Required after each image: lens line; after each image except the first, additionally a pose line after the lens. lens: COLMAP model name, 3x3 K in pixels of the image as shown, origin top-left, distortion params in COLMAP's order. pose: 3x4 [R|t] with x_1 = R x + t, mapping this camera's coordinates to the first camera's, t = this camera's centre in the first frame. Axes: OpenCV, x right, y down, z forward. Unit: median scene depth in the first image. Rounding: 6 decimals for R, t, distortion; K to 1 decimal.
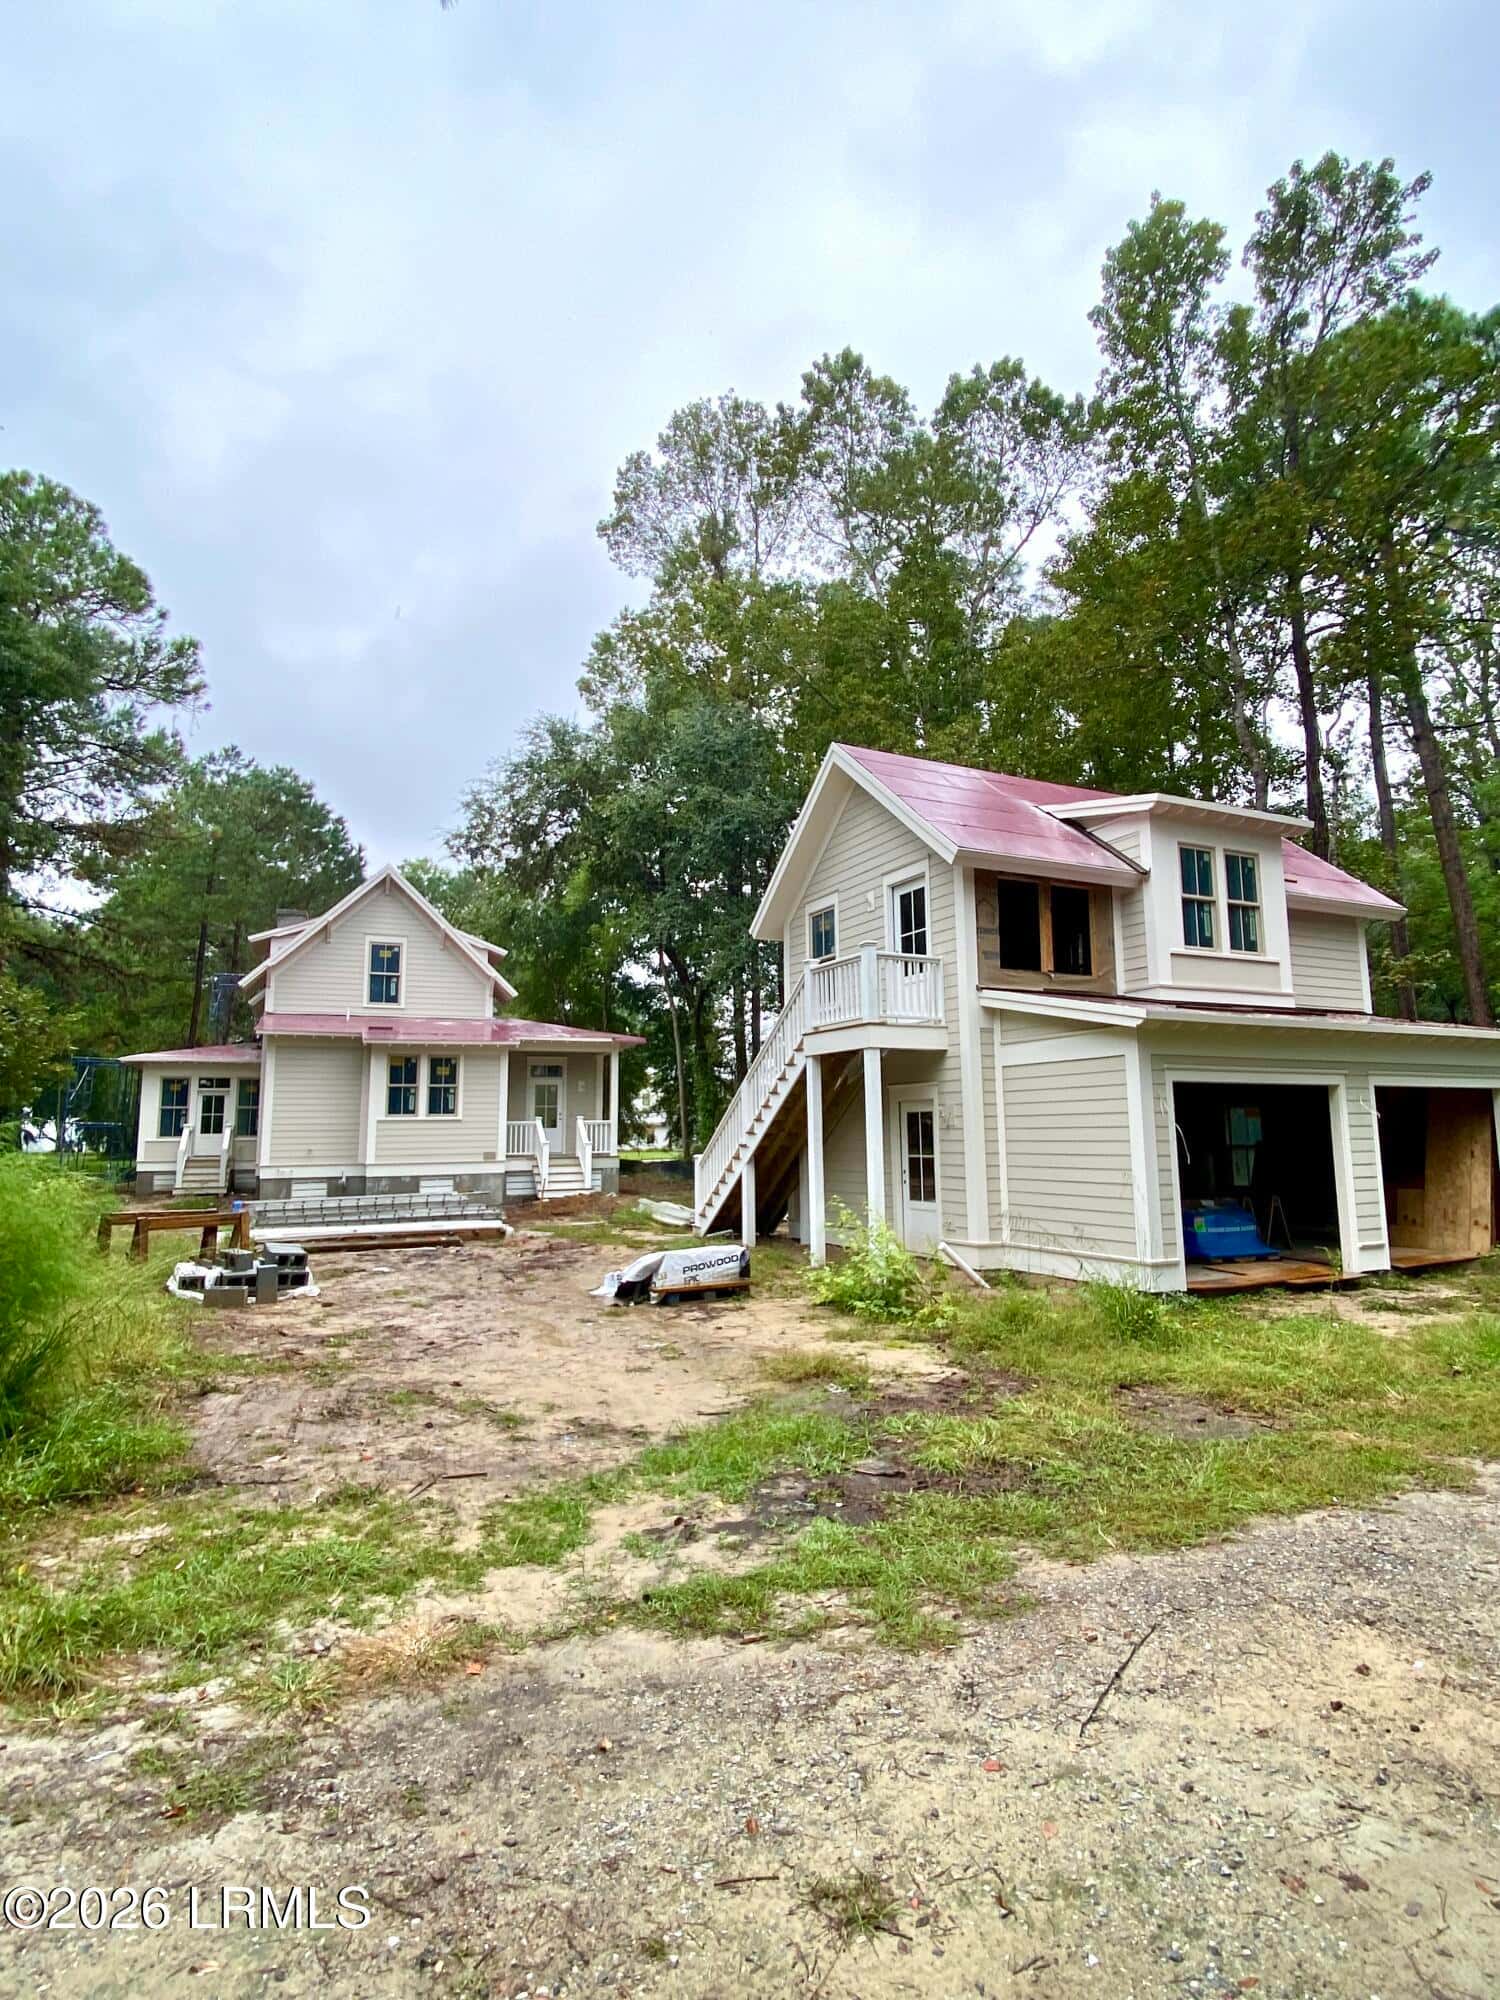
lens RADIAL K [[1004.3, 0, 750.0], [0, 1004.3, 1000.0], [0, 0, 1]] dist [0.086621, -0.083759]
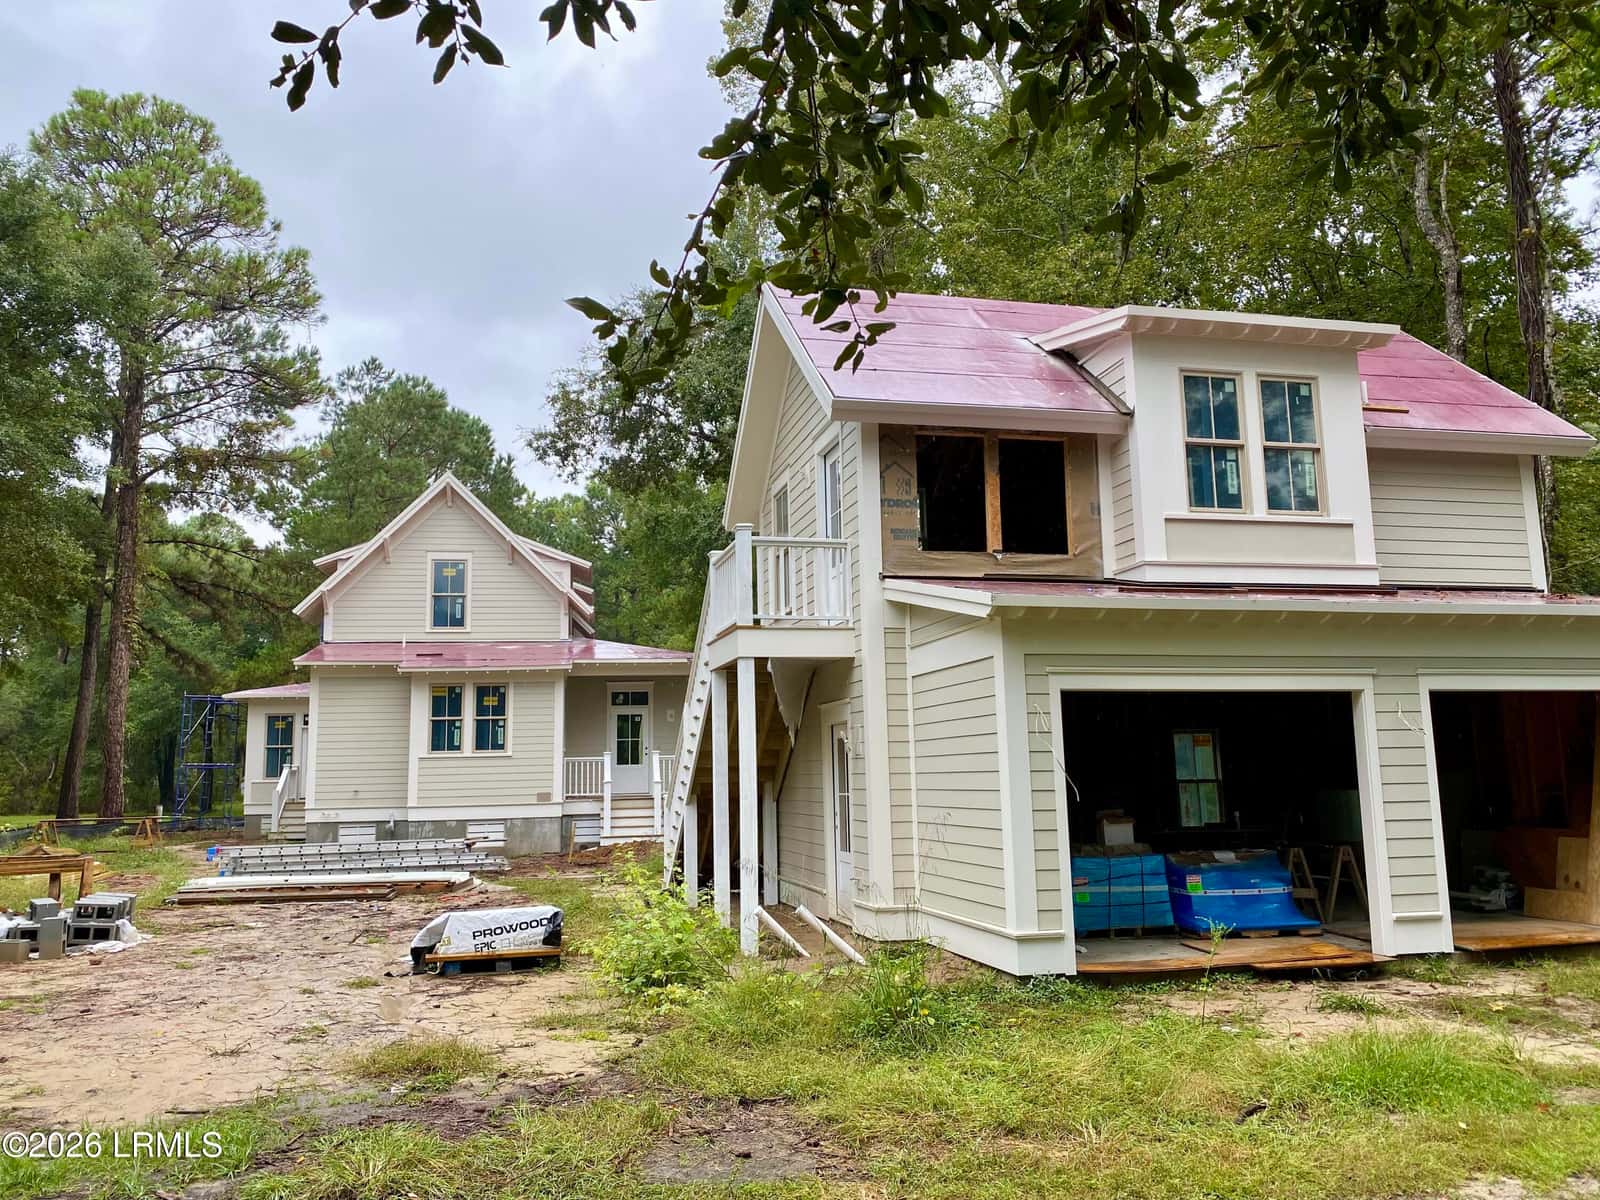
lens RADIAL K [[1178.1, 0, 798.2], [0, 1178.1, 608.4], [0, 0, 1]] dist [0.069042, -0.088163]
pose [[0.973255, -0.039856, -0.226245, 0.310999], [0.038592, 0.999205, -0.010009, 0.015880], [0.226464, 0.001010, 0.974019, 0.086574]]
